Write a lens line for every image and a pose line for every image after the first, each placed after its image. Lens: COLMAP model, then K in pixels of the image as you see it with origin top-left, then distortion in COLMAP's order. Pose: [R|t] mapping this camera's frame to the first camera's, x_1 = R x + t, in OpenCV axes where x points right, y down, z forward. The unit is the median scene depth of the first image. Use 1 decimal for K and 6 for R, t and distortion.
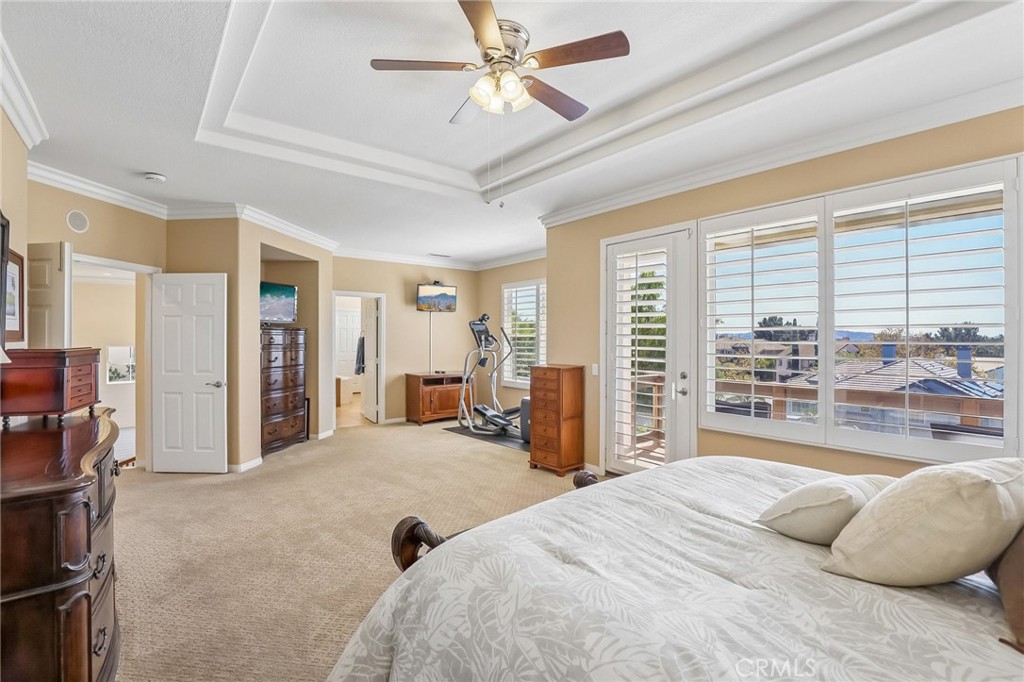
lens RADIAL K [[473.6, 0, 520.9], [0, 473.6, 339.3], [0, 0, 1]] dist [-0.003445, 0.000438]
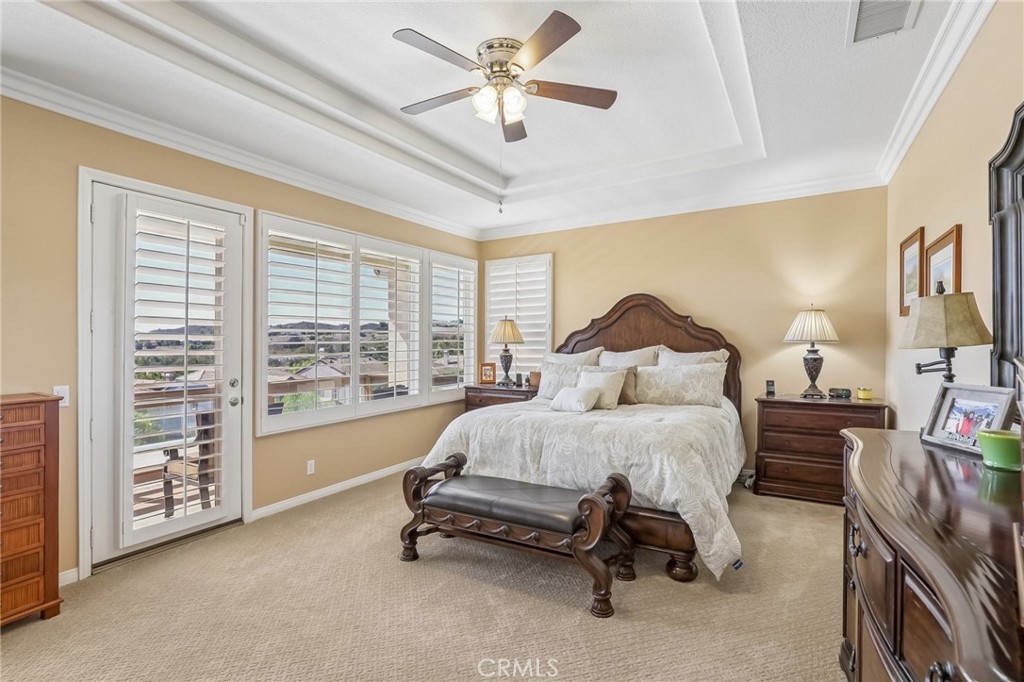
lens RADIAL K [[473.6, 0, 521.0], [0, 473.6, 339.1], [0, 0, 1]] dist [-0.003445, 0.000438]
pose [[-0.340168, 0.001639, 0.940363, -0.675819], [0.013403, 0.999905, 0.003106, 0.001967], [-0.940269, 0.013661, -0.340158, 0.852584]]
